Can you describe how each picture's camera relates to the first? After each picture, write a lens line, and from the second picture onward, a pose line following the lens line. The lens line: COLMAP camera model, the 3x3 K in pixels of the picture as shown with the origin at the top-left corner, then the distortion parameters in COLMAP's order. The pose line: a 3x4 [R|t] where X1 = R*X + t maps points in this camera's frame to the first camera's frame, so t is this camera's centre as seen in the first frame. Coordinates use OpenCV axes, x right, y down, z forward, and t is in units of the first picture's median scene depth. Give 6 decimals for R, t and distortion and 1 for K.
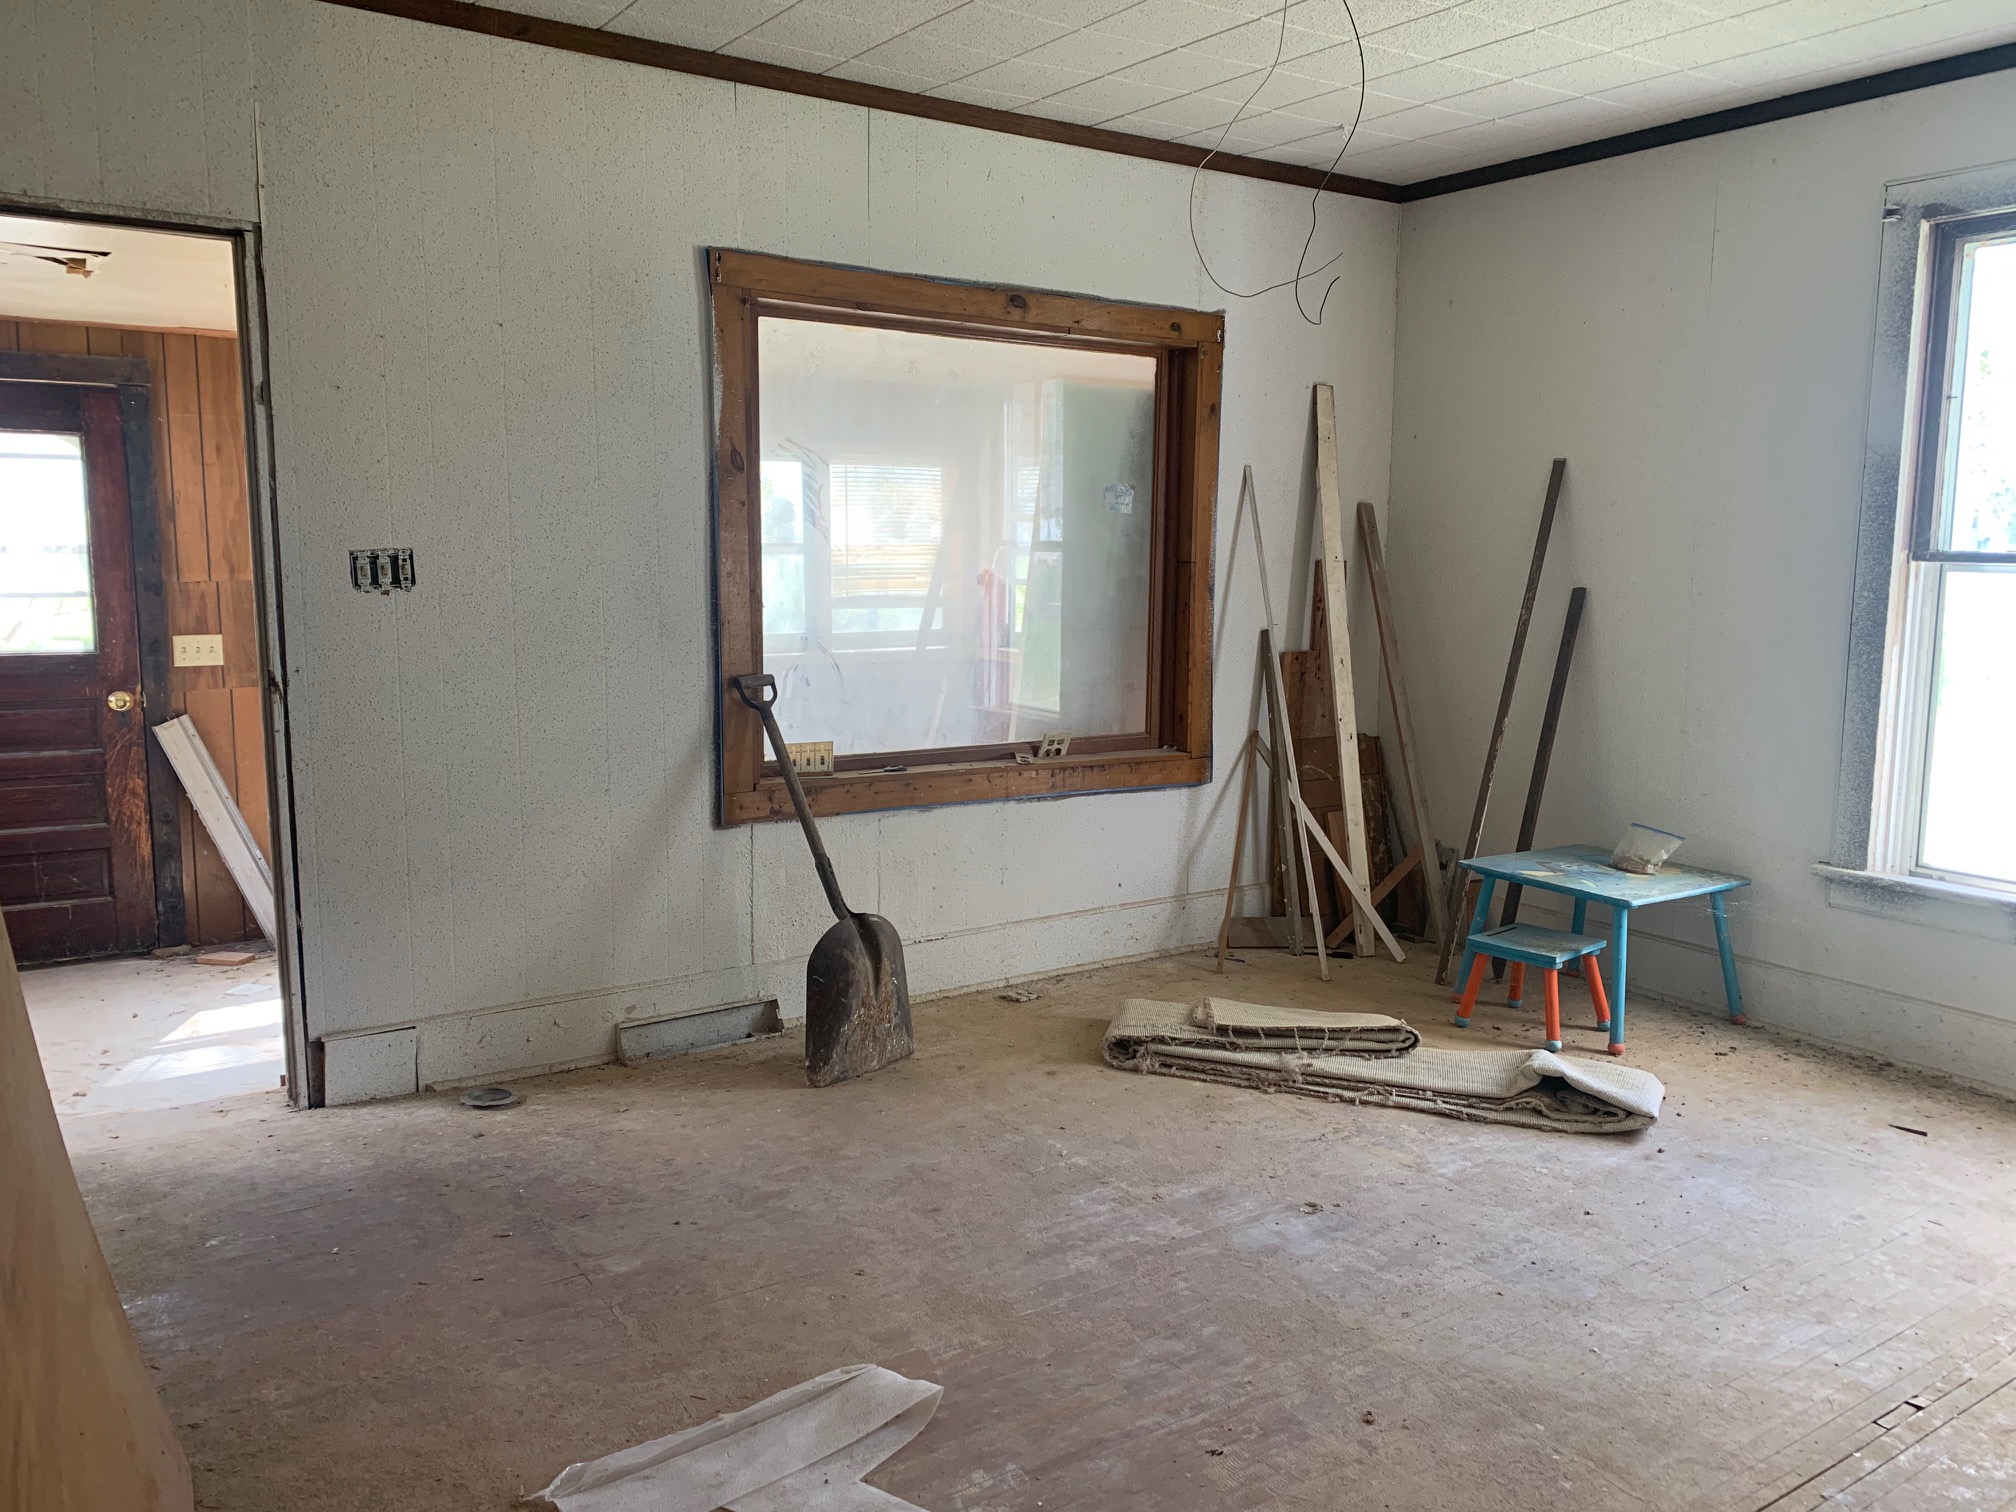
lens RADIAL K [[1517.7, 0, 1016.1], [0, 1517.7, 733.9], [0, 0, 1]] dist [0.044822, -0.046613]
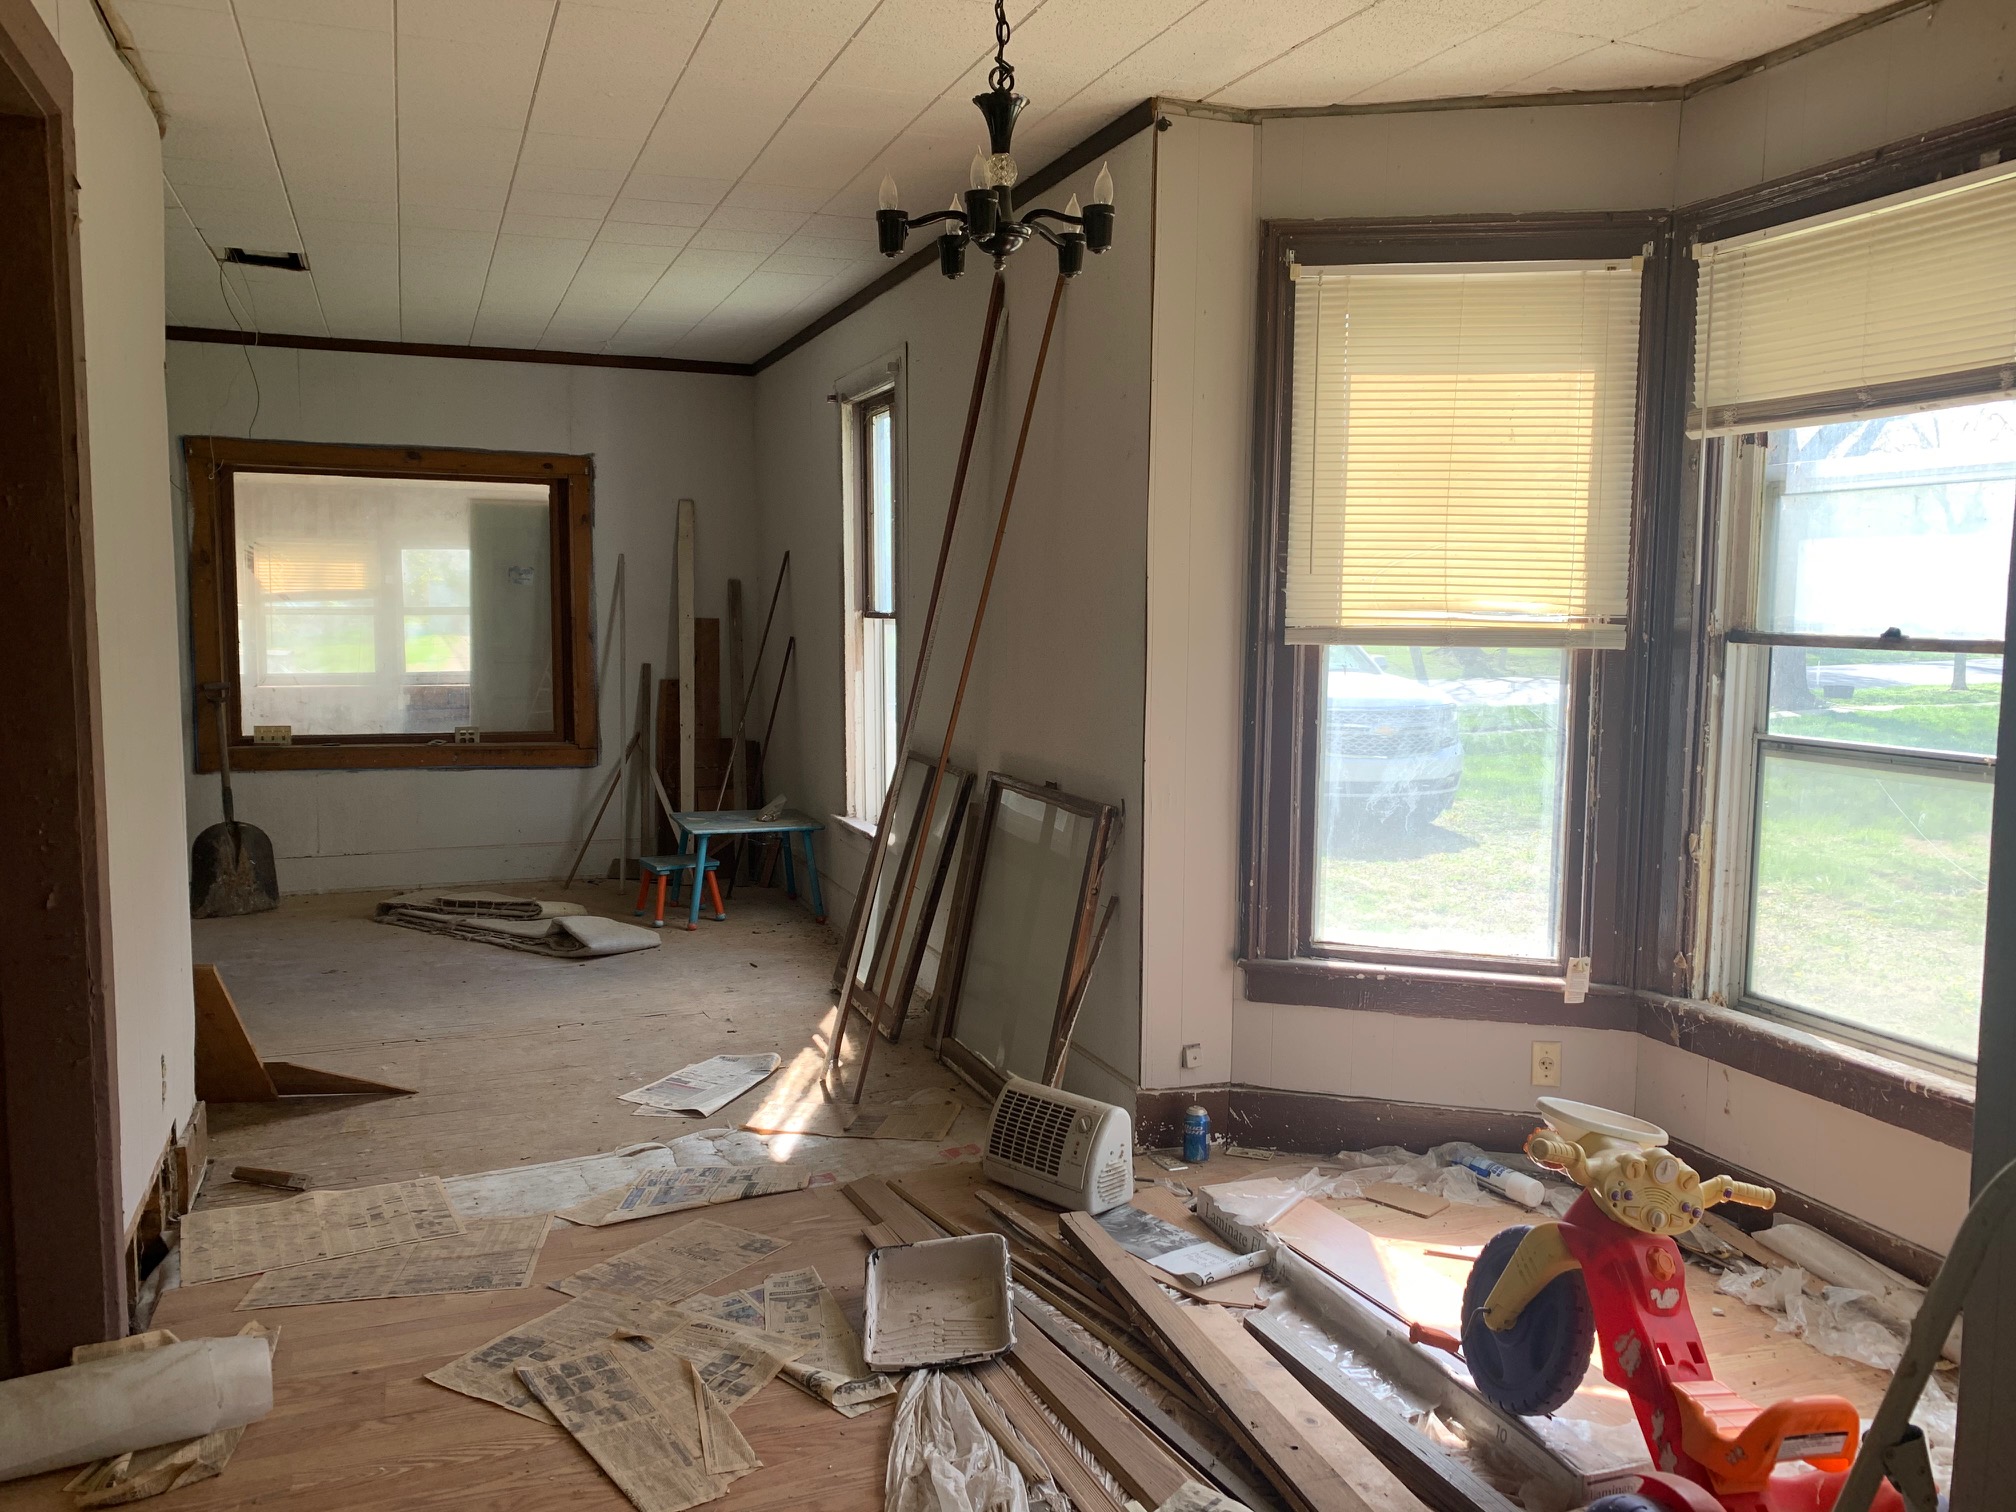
lens RADIAL K [[1517.7, 0, 1017.3], [0, 1517.7, 745.5], [0, 0, 1]] dist [0.044822, -0.046613]
pose [[0.975784, 0.018079, -0.217989, 0.941780], [-0.026025, 0.999095, -0.033637, 0.056730], [0.217183, 0.038496, 0.975371, -0.406463]]
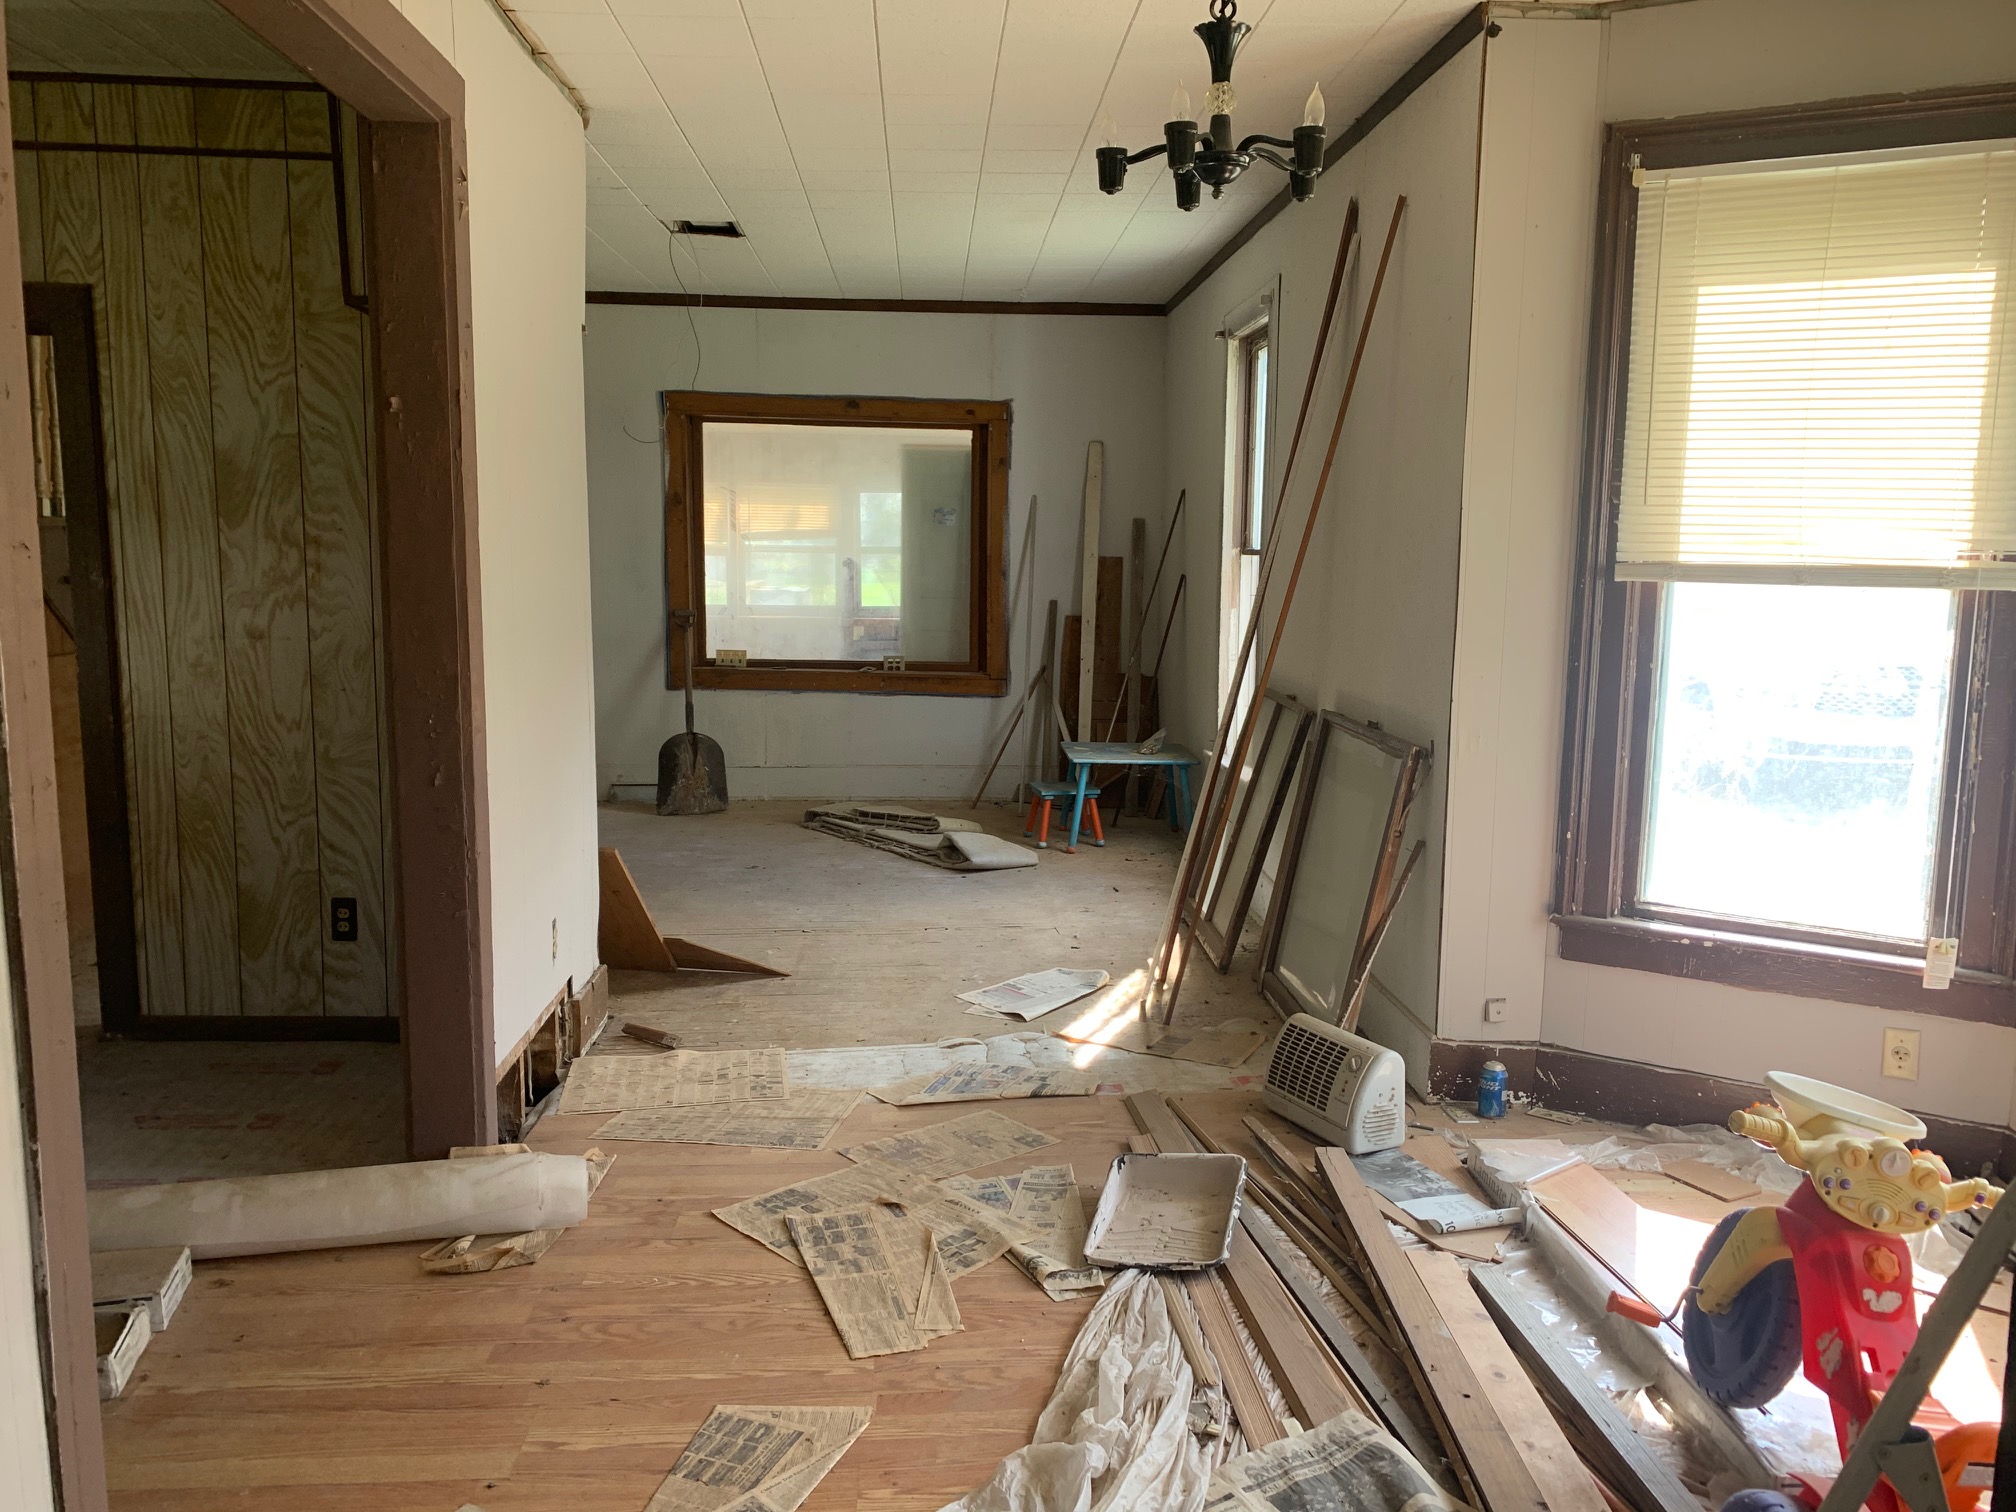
lens RADIAL K [[1517.7, 0, 1035.7], [0, 1517.7, 739.9], [0, 0, 1]] dist [0.044822, -0.046613]
pose [[0.864360, 0.064900, -0.498669, 1.039256], [-0.066663, 0.997673, 0.014295, 0.059116], [0.498436, 0.020886, 0.866675, -0.388400]]
